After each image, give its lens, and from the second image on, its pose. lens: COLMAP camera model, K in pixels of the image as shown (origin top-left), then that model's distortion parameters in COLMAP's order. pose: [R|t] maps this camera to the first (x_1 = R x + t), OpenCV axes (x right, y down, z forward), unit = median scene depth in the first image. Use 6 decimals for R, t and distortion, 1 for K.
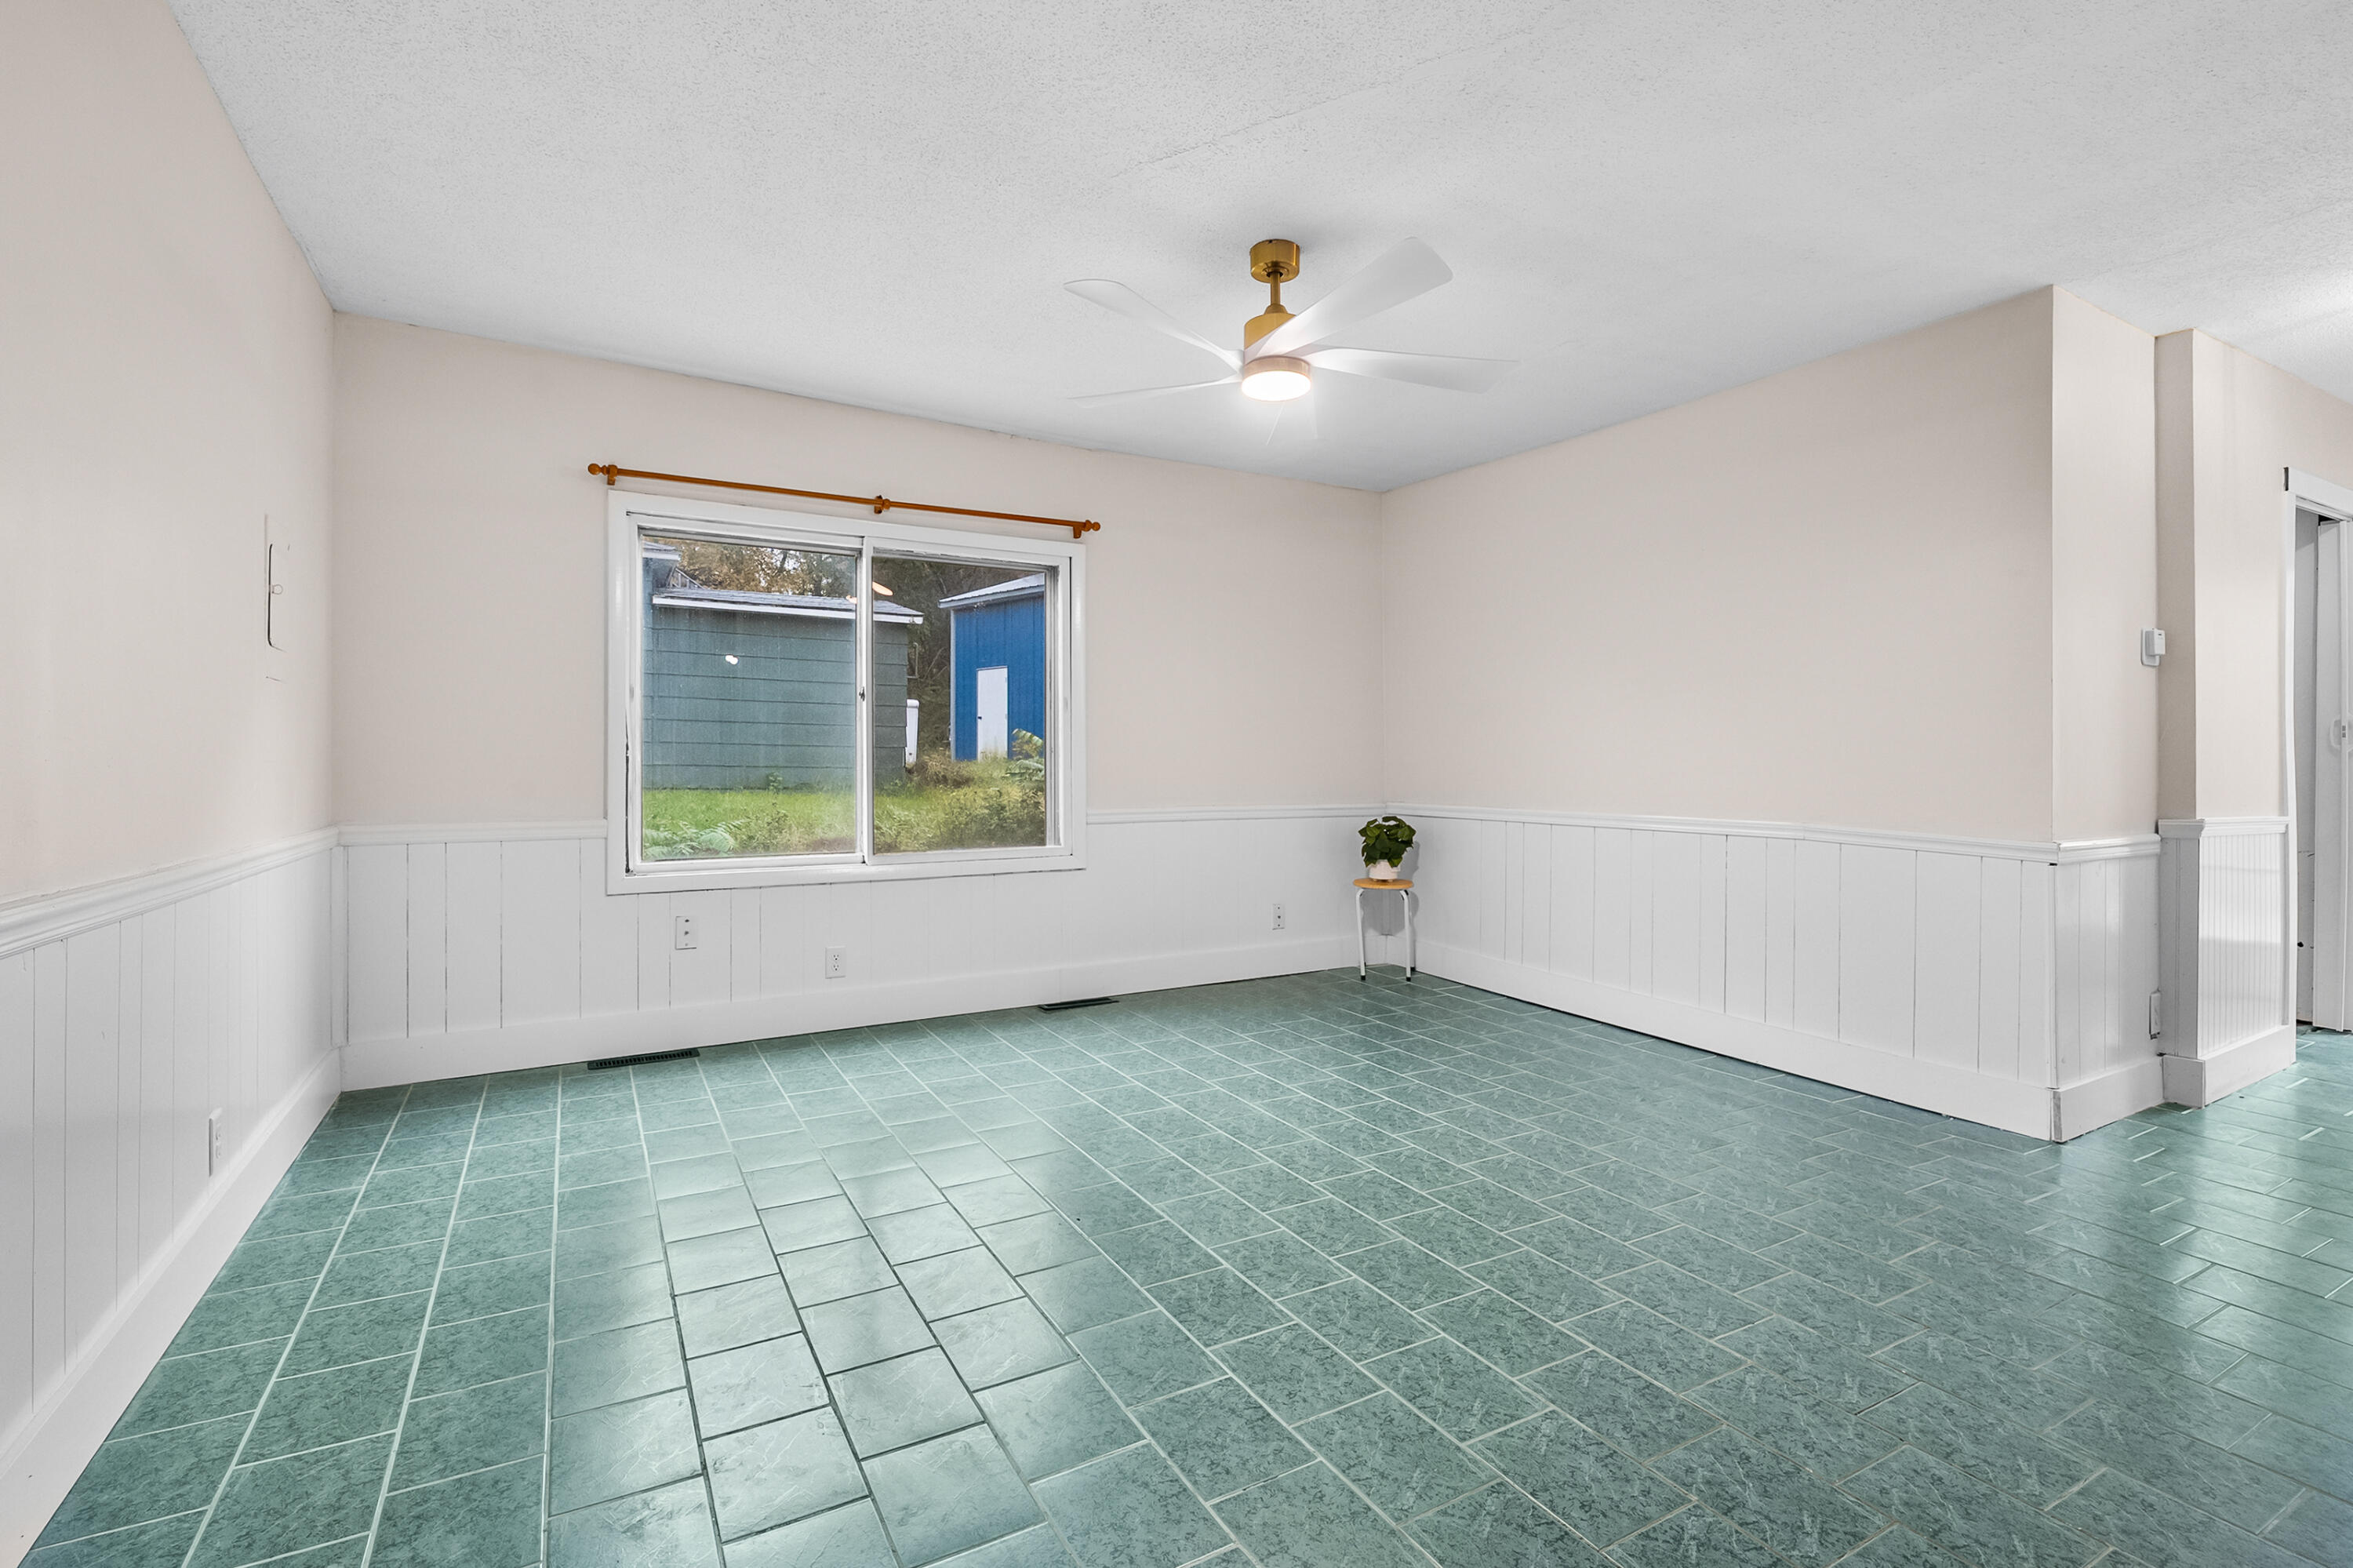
lens RADIAL K [[1084.4, 0, 1178.7], [0, 1084.4, 754.2], [0, 0, 1]] dist [-0.005577, 0.001310]
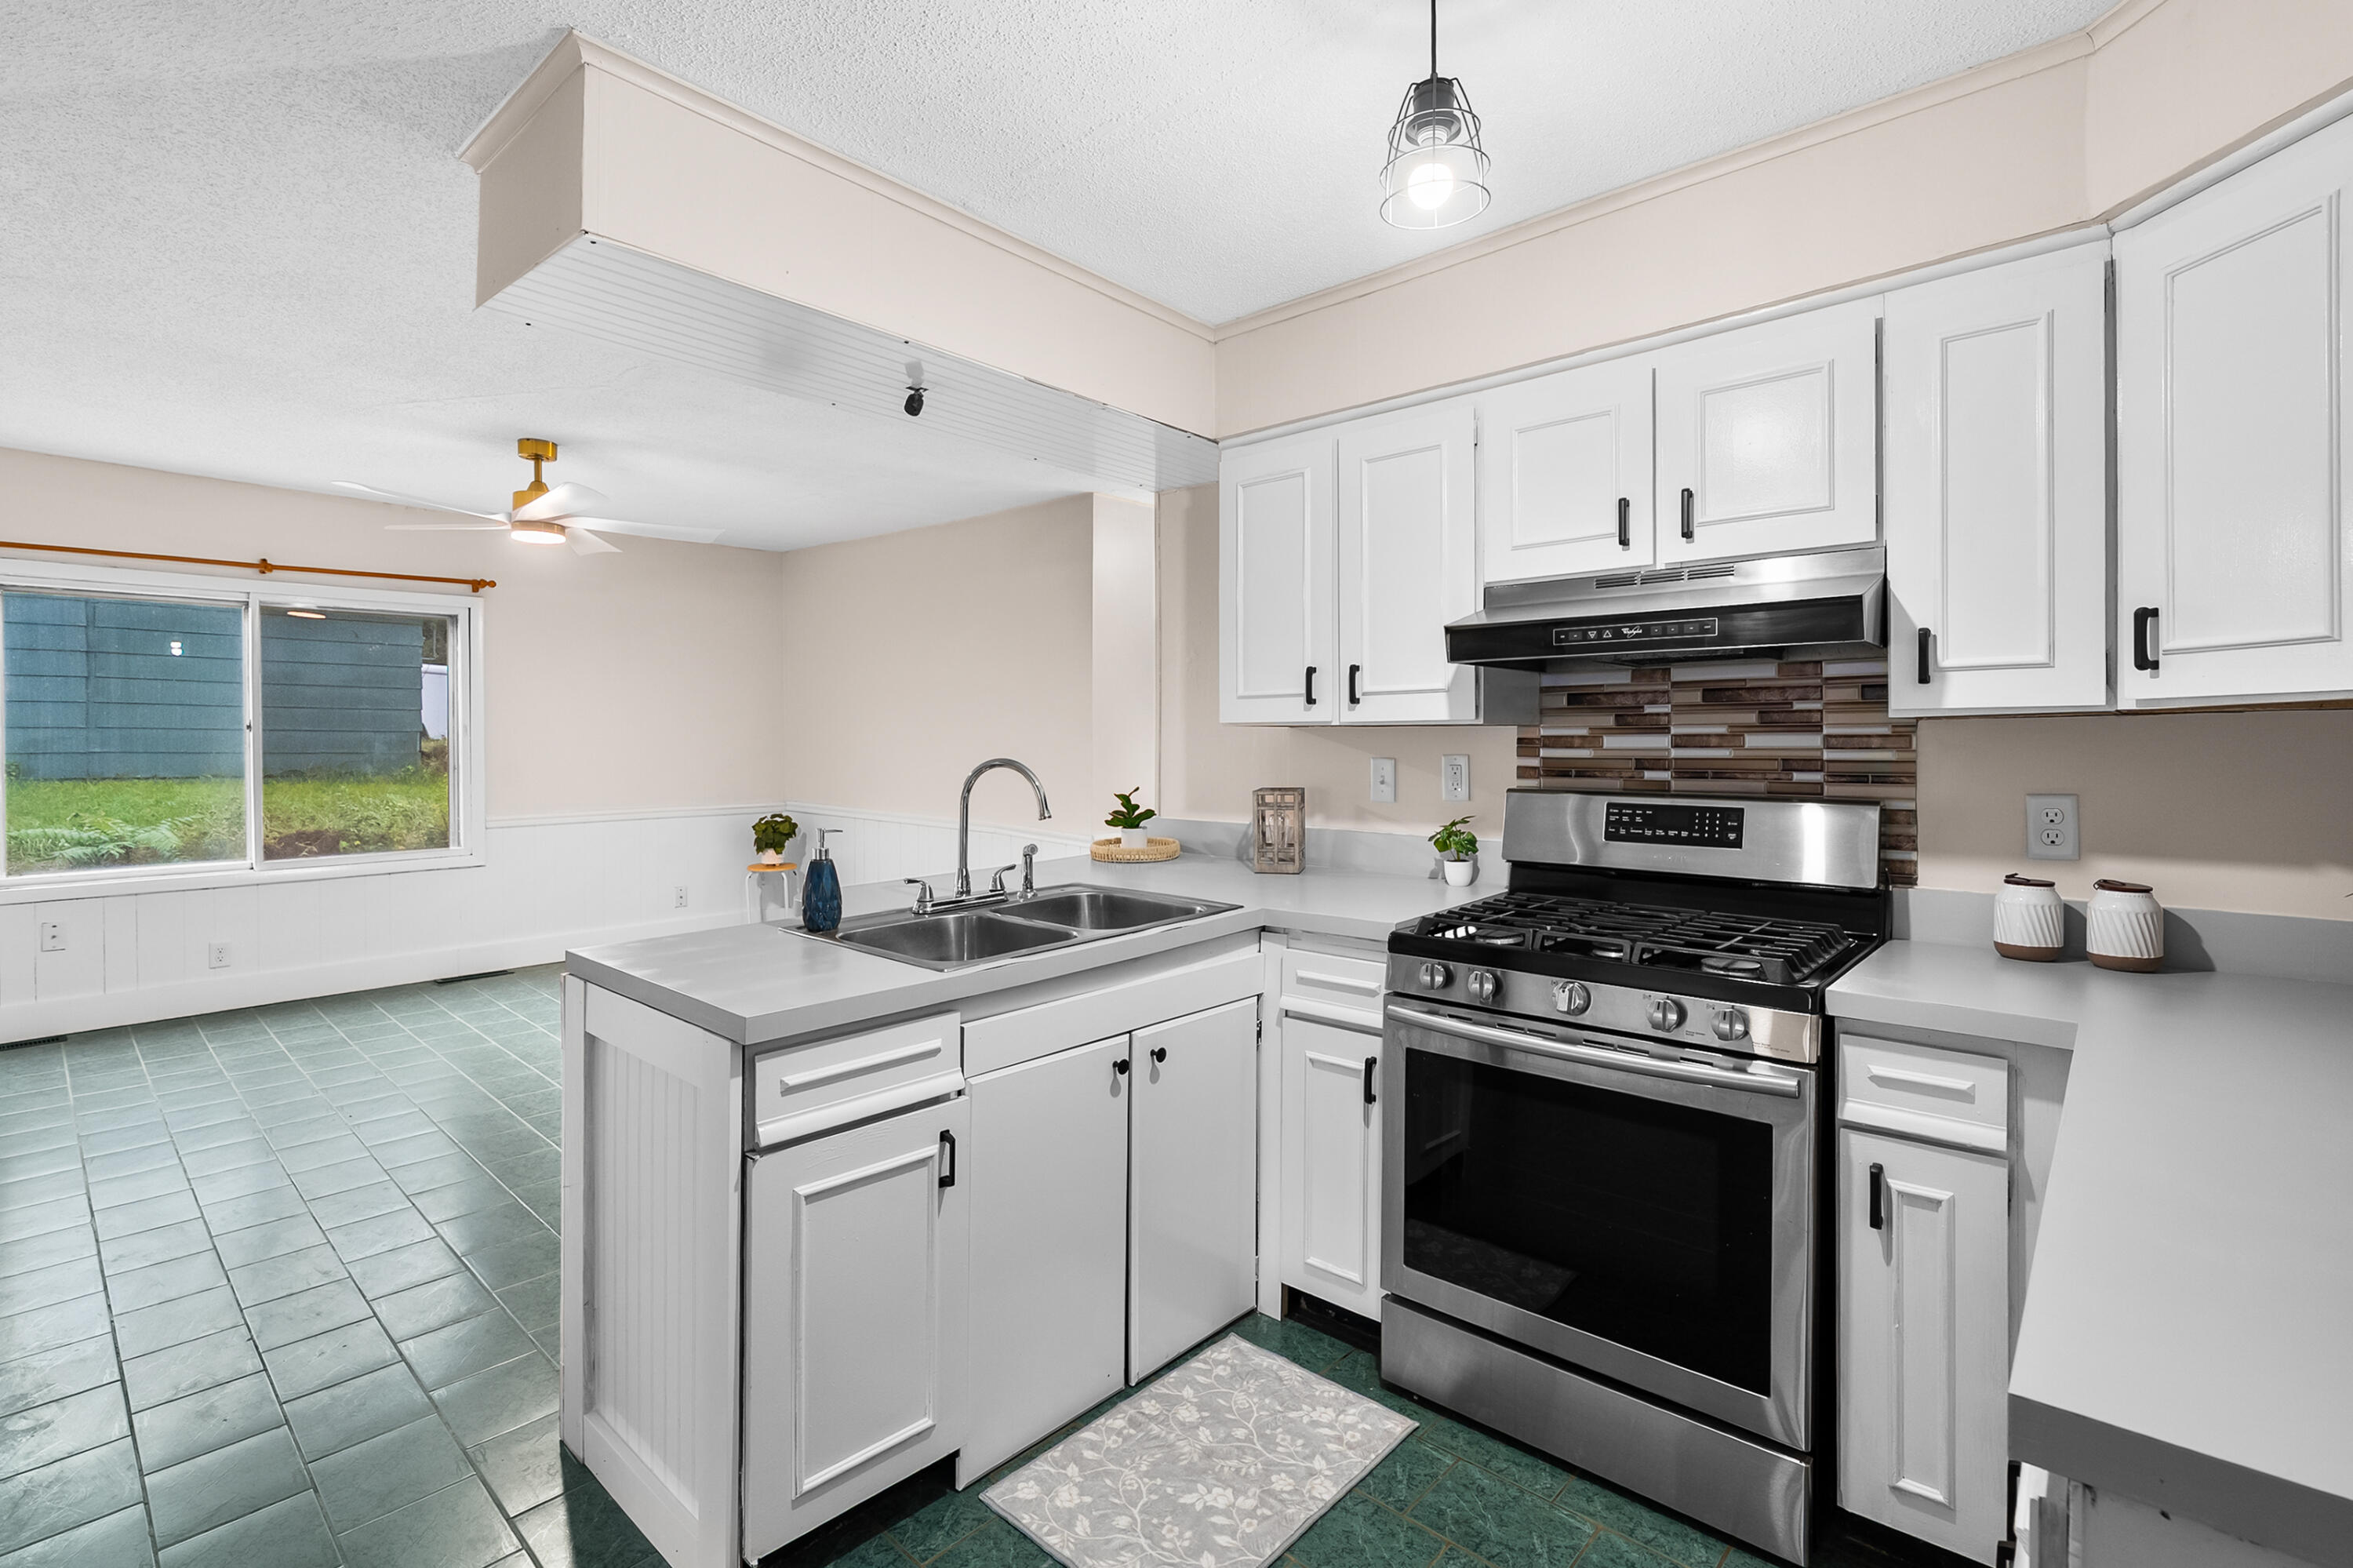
lens RADIAL K [[1084.4, 0, 1176.3], [0, 1084.4, 743.2], [0, 0, 1]] dist [-0.005577, 0.001310]
pose [[0.951509, -0.000506, 0.307622, 0.300035], [-0.006580, 0.999736, 0.021994, -0.068467], [-0.307552, -0.022952, 0.951255, -0.420577]]
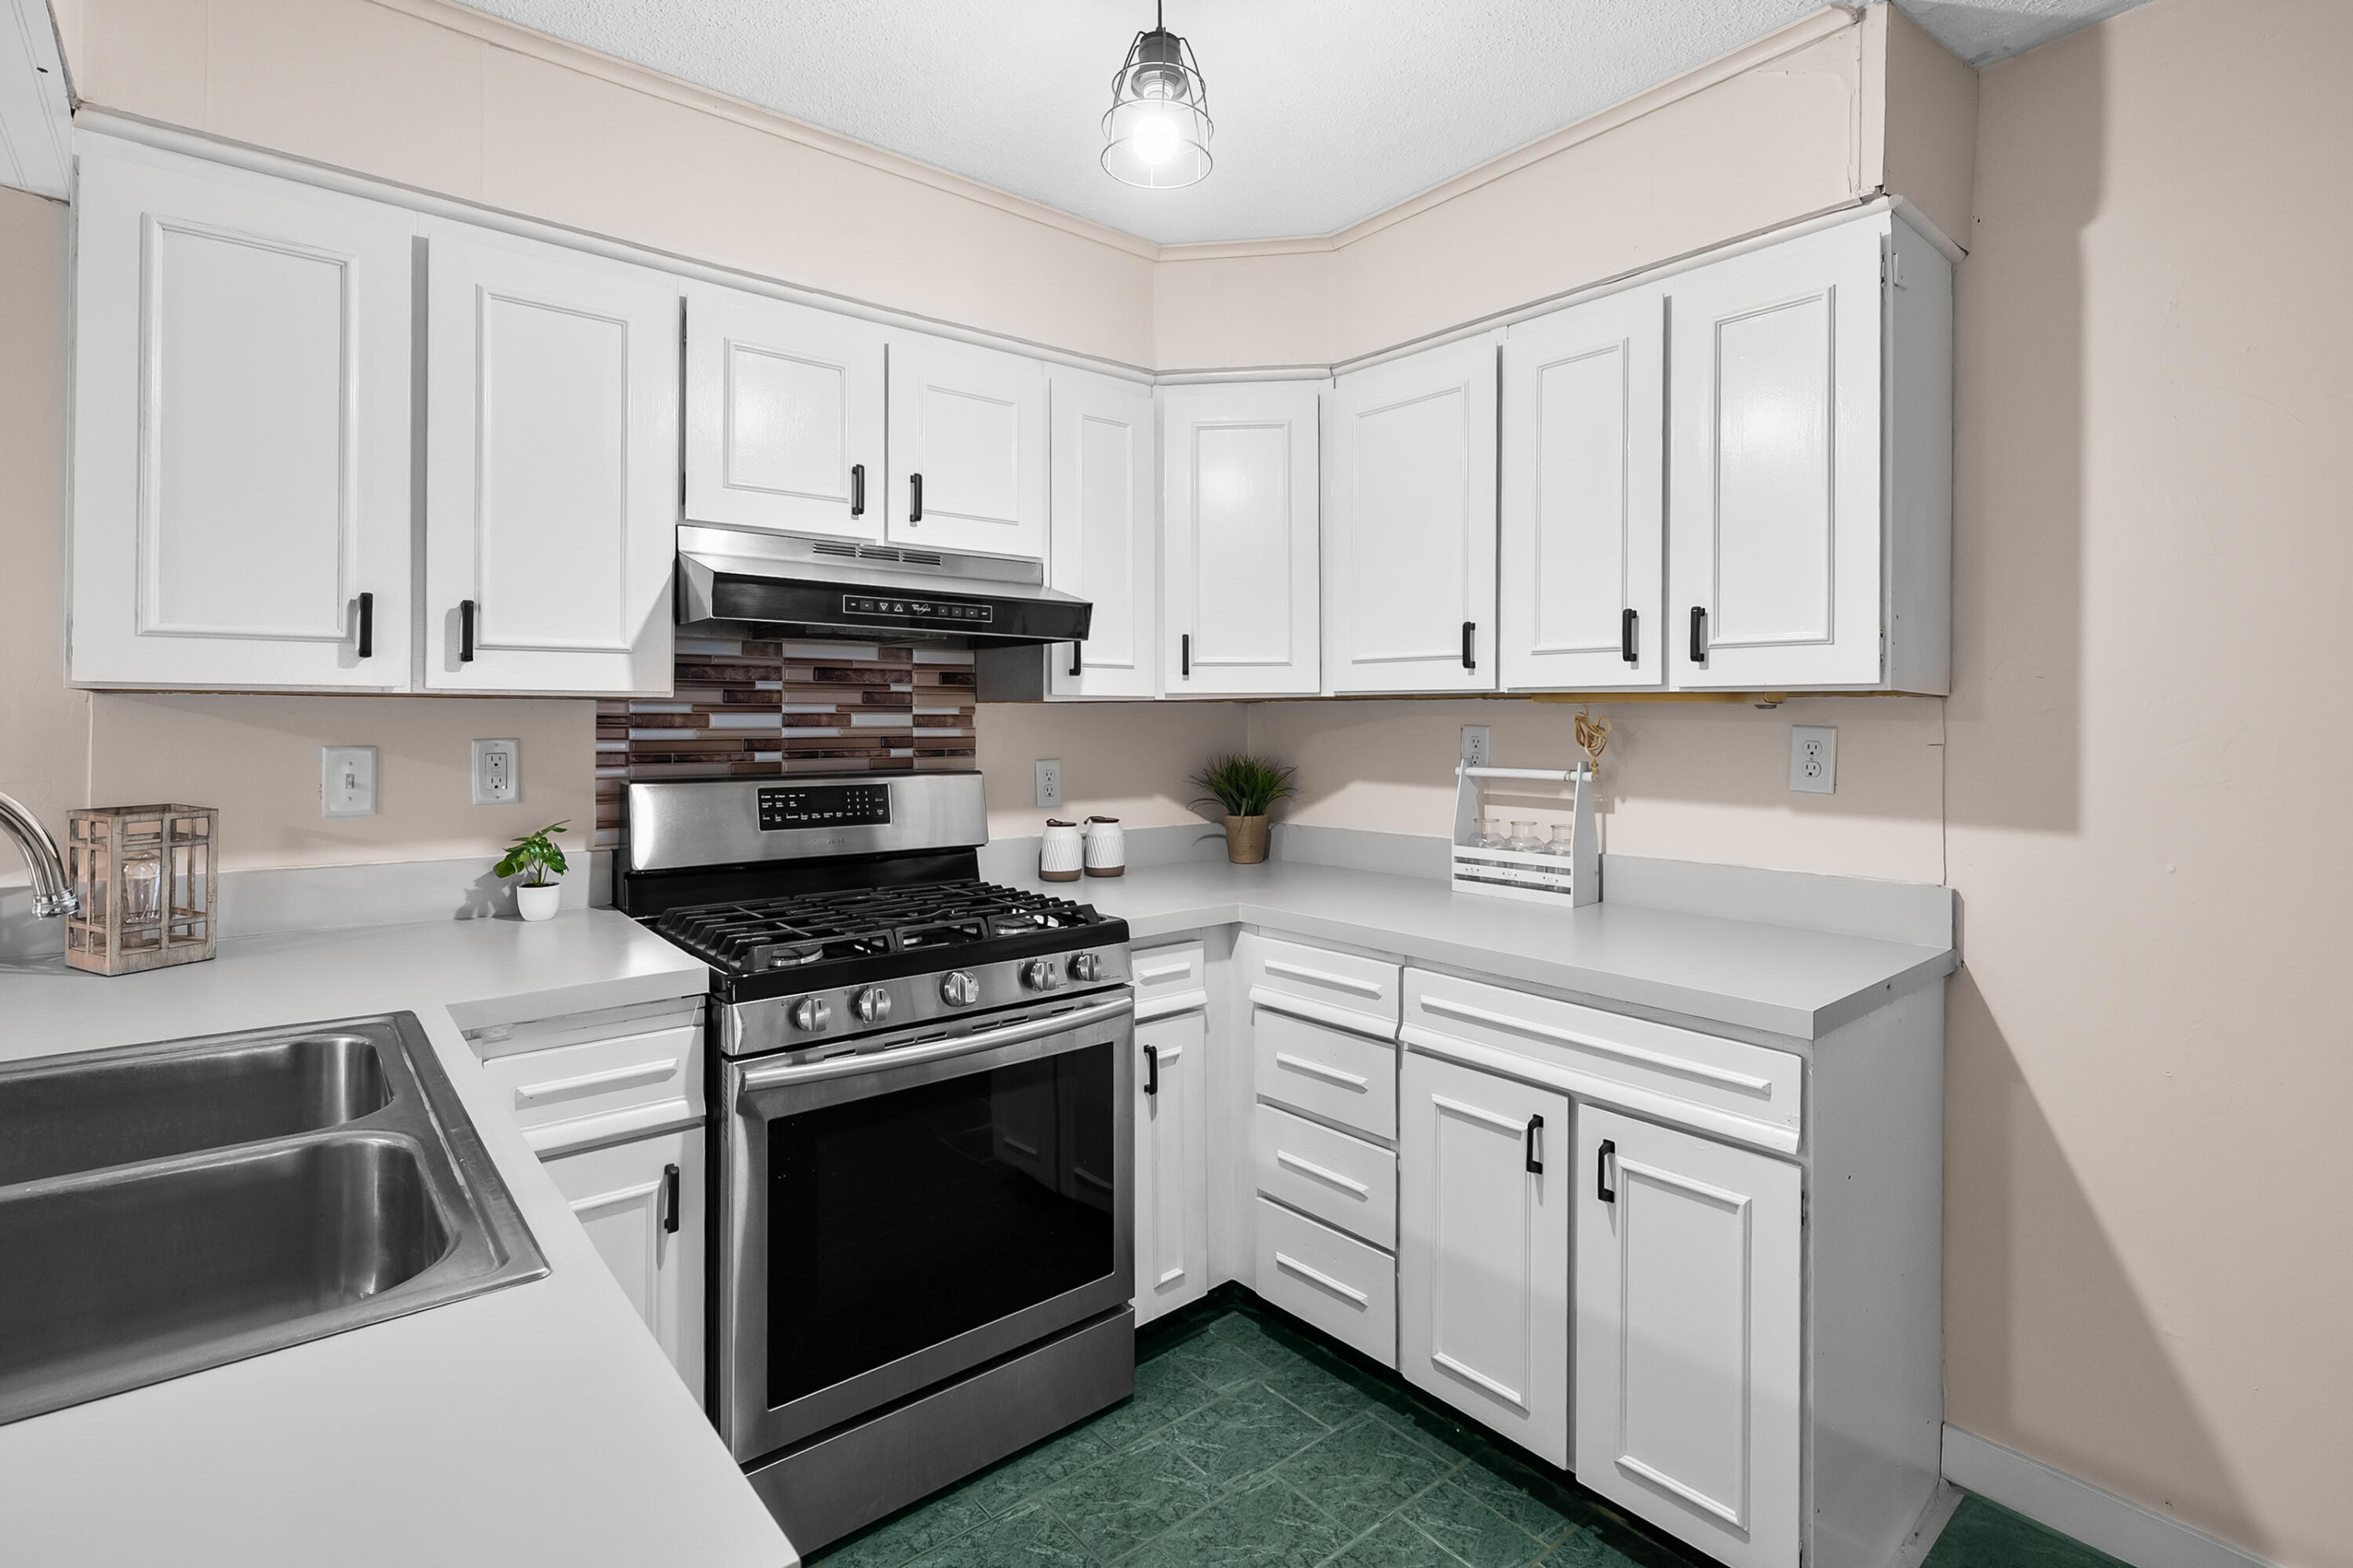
lens RADIAL K [[1084.4, 0, 1160.7], [0, 1084.4, 711.8], [0, 0, 1]] dist [-0.005577, 0.001310]
pose [[-0.166018, 0.010322, 0.986069, 0.158275], [-0.020852, 0.999685, -0.013975, -0.059318], [-0.985902, -0.022881, -0.165750, -0.058100]]
